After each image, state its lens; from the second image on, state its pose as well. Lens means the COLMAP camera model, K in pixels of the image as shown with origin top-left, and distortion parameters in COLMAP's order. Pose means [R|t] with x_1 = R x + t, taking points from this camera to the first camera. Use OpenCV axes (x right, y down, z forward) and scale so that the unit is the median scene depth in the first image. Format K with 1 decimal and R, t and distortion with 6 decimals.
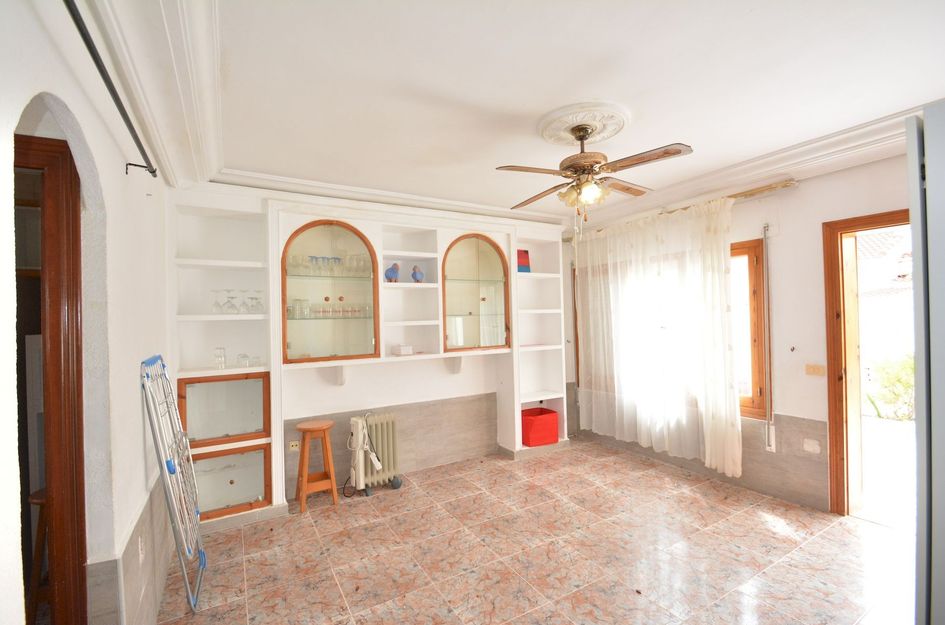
lens RADIAL K [[416.7, 0, 474.7], [0, 416.7, 312.5], [0, 0, 1]] dist [0.004452, -0.010836]
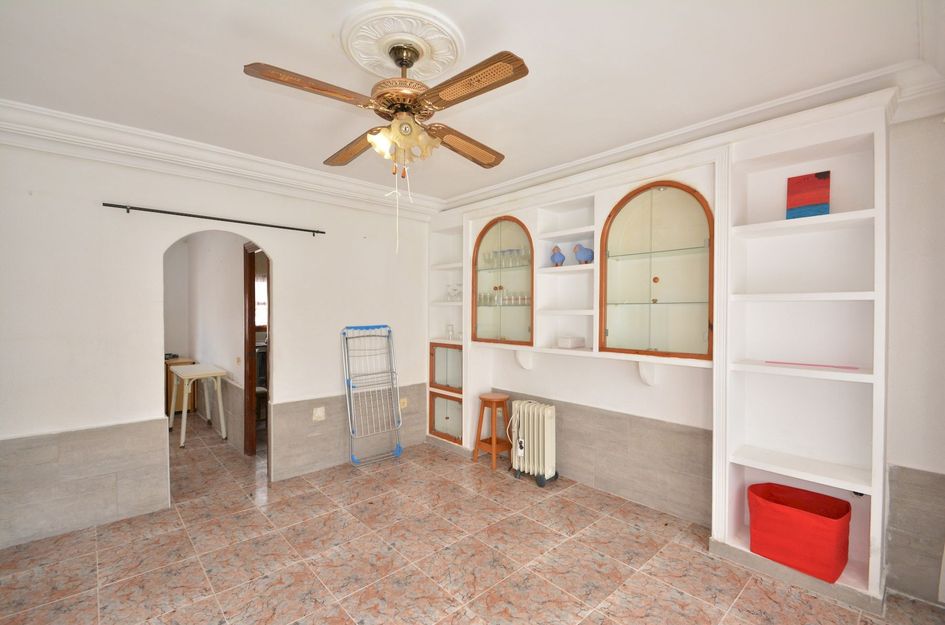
lens RADIAL K [[416.7, 0, 476.2], [0, 416.7, 313.0], [0, 0, 1]] dist [0.004452, -0.010836]
pose [[0.208776, 0.030407, -0.977491, 0.642969], [0.007611, 0.999436, 0.032715, -0.003141], [0.977934, -0.014270, 0.208426, 0.615734]]
